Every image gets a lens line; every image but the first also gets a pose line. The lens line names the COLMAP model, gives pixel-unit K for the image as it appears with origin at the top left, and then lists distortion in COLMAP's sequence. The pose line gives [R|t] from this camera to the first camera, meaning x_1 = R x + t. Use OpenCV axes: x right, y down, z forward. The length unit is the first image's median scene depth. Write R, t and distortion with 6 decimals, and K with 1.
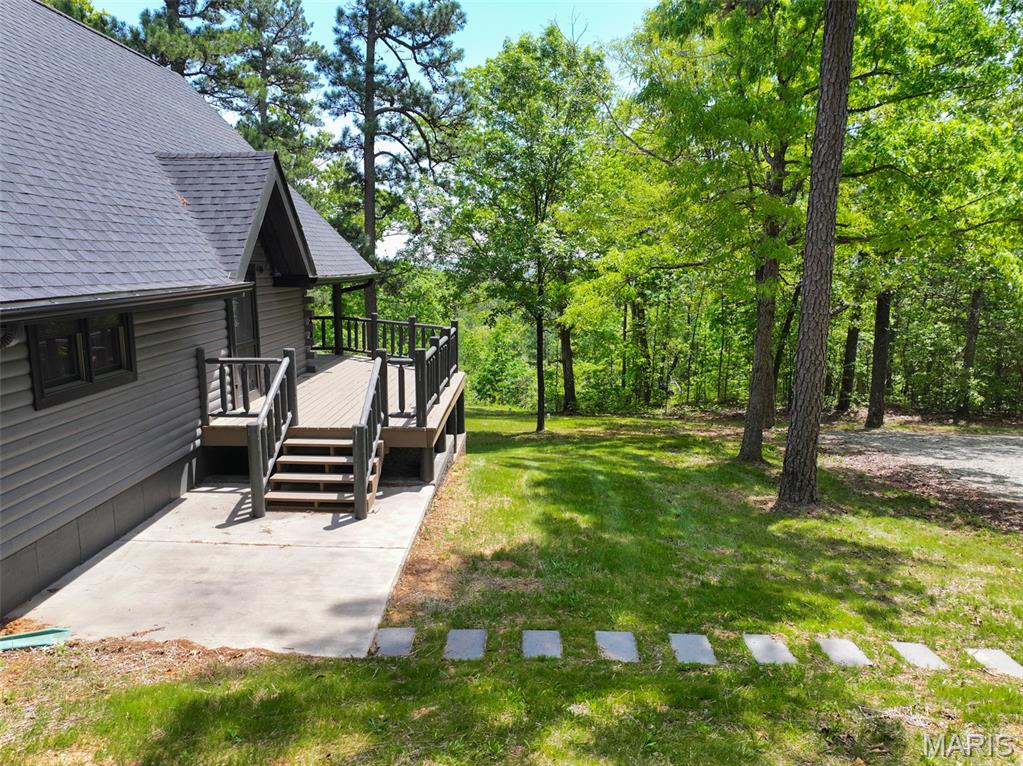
lens RADIAL K [[719.4, 0, 507.8], [0, 719.4, 386.3], [0, 0, 1]] dist [0.005668, 0.009184]
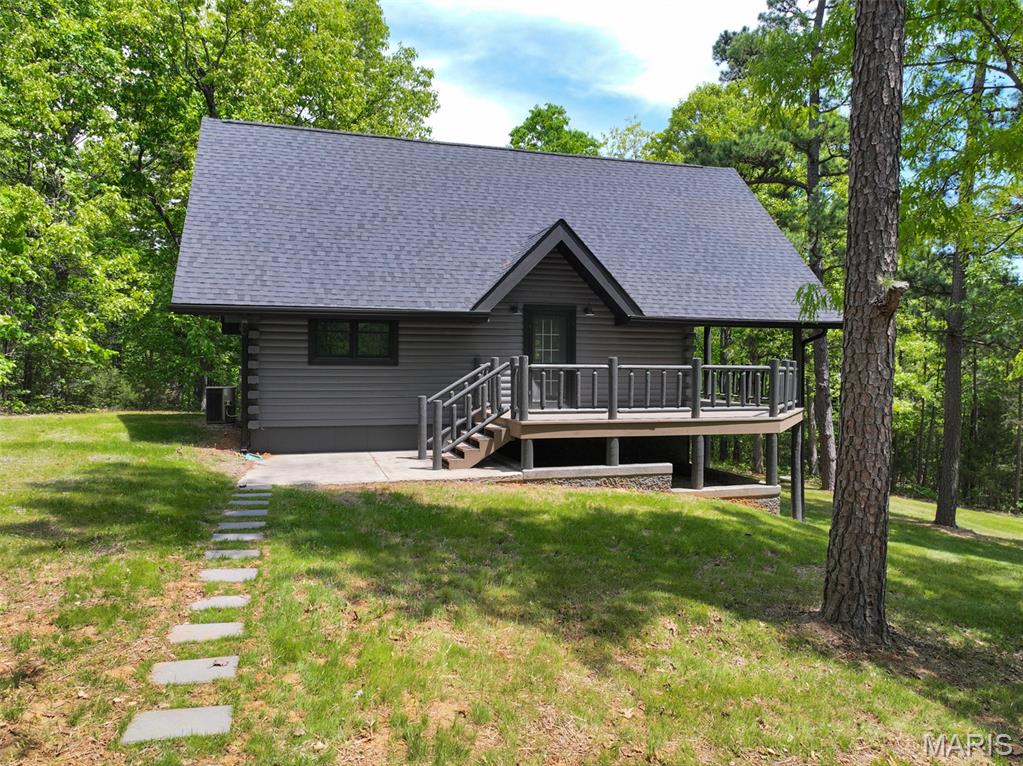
lens RADIAL K [[719.4, 0, 507.8], [0, 719.4, 386.3], [0, 0, 1]] dist [0.005668, 0.009184]
pose [[0.312211, 0.027812, -0.949606, 1.149627], [-0.169872, 0.985096, -0.026999, 0.039840], [0.934702, 0.169741, 0.312282, 0.676674]]
